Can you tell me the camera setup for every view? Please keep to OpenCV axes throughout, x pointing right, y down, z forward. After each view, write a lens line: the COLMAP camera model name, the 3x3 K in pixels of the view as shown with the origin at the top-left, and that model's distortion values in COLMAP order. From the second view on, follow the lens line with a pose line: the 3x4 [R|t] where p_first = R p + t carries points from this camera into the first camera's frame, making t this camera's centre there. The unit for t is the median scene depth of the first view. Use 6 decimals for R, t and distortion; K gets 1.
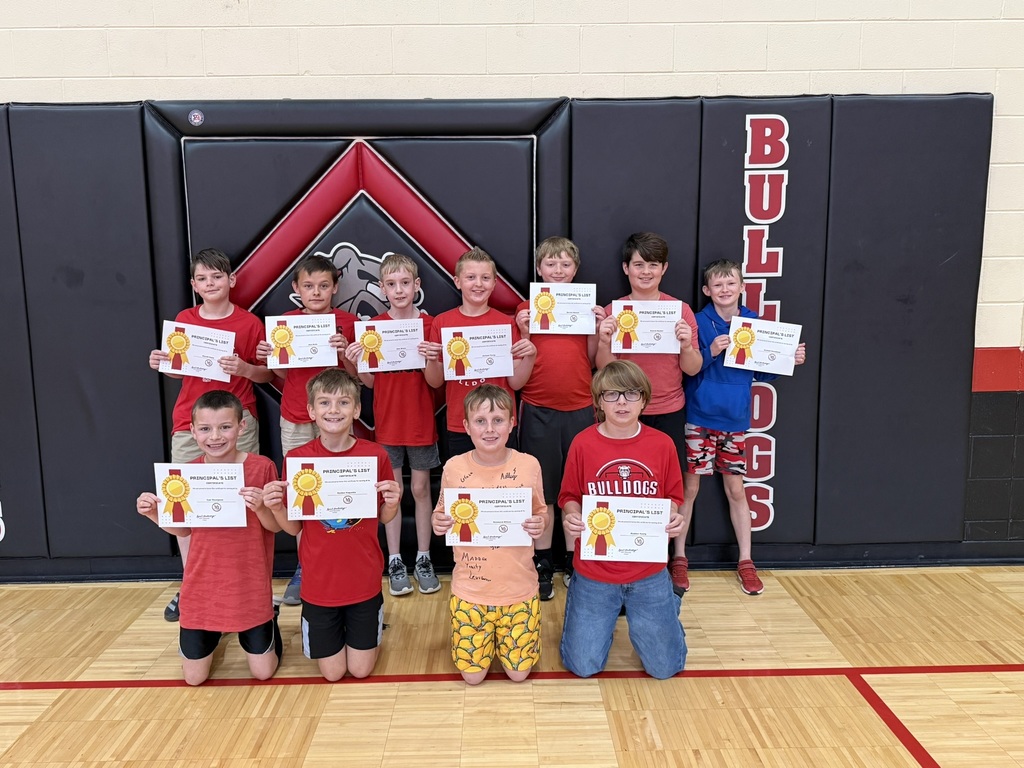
lens RADIAL K [[872.8, 0, 511.4], [0, 872.8, 389.5], [0, 0, 1]] dist [0.052364, -0.106148]
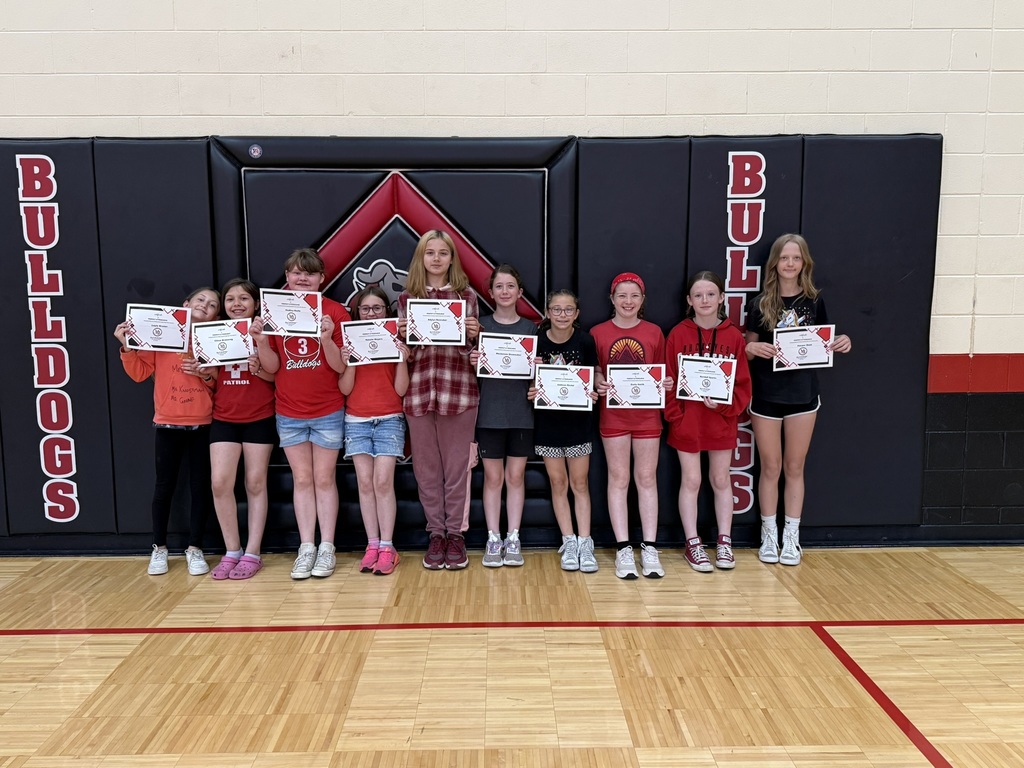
lens RADIAL K [[872.8, 0, 511.4], [0, 872.8, 390.3], [0, 0, 1]] dist [0.052364, -0.106148]
pose [[0.999981, 0.006155, -0.000306, -0.017468], [-0.006161, 0.999721, -0.022783, 0.030305], [0.000166, 0.022784, 0.999740, -0.151467]]
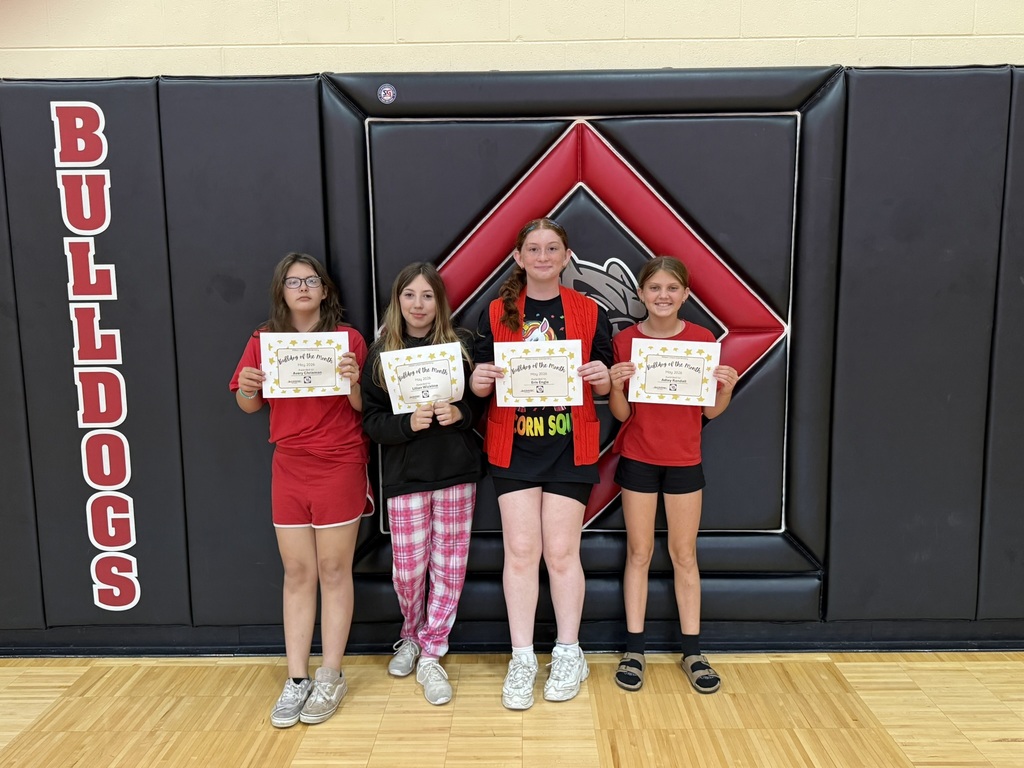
lens RADIAL K [[872.8, 0, 506.9], [0, 872.8, 388.2], [0, 0, 1]] dist [0.052364, -0.106148]
pose [[0.999470, 0.004256, -0.032277, -0.215380], [-0.004597, 0.999934, -0.010504, -0.027148], [0.032230, 0.010647, 0.999424, 0.188049]]
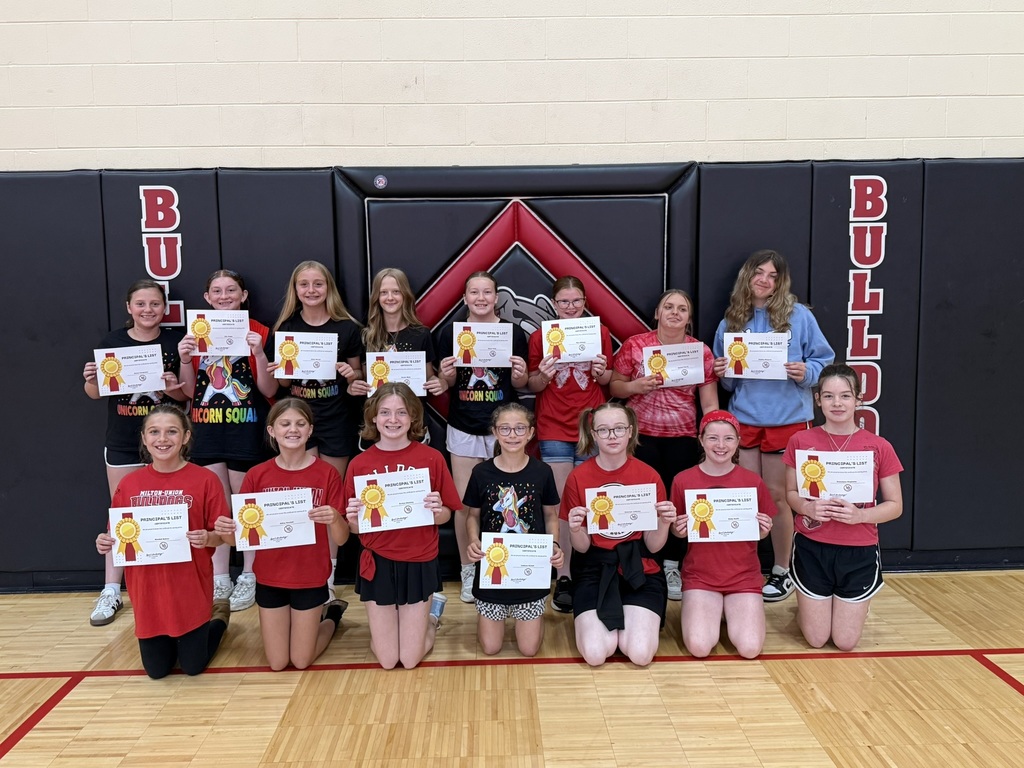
lens RADIAL K [[872.8, 0, 504.3], [0, 872.8, 378.1], [0, 0, 1]] dist [0.052364, -0.106148]
pose [[0.999987, -0.004668, 0.002035, -0.193404], [0.004765, 0.998720, -0.050353, 0.010961], [-0.001797, 0.050362, 0.998729, -0.146250]]
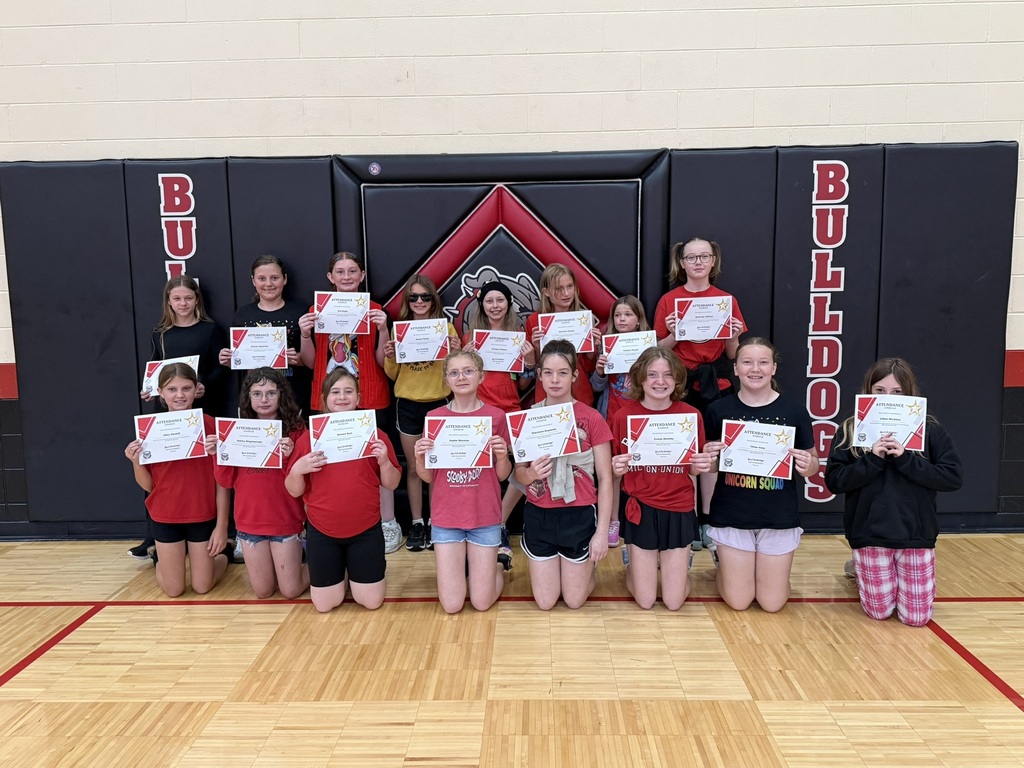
lens RADIAL K [[872.8, 0, 509.2], [0, 872.8, 391.6], [0, 0, 1]] dist [0.052364, -0.106148]
pose [[0.998889, 0.001997, -0.047075, -0.101036], [-0.003172, 0.999685, -0.024903, 0.043805], [0.047010, 0.025025, 0.998581, -0.244964]]
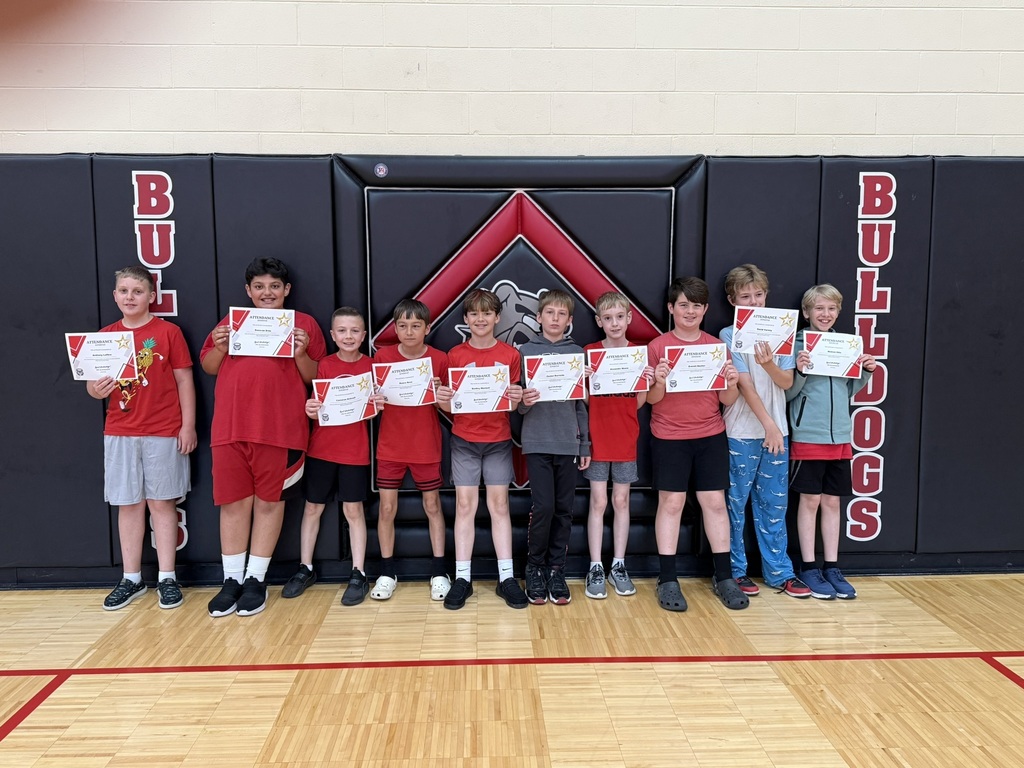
lens RADIAL K [[872.8, 0, 508.1], [0, 872.8, 389.1], [0, 0, 1]] dist [0.052364, -0.106148]
pose [[0.999776, 0.006387, 0.020165, -0.210759], [-0.005406, 0.998817, -0.048330, 0.027349], [-0.020450, 0.048210, 0.998628, -0.119678]]
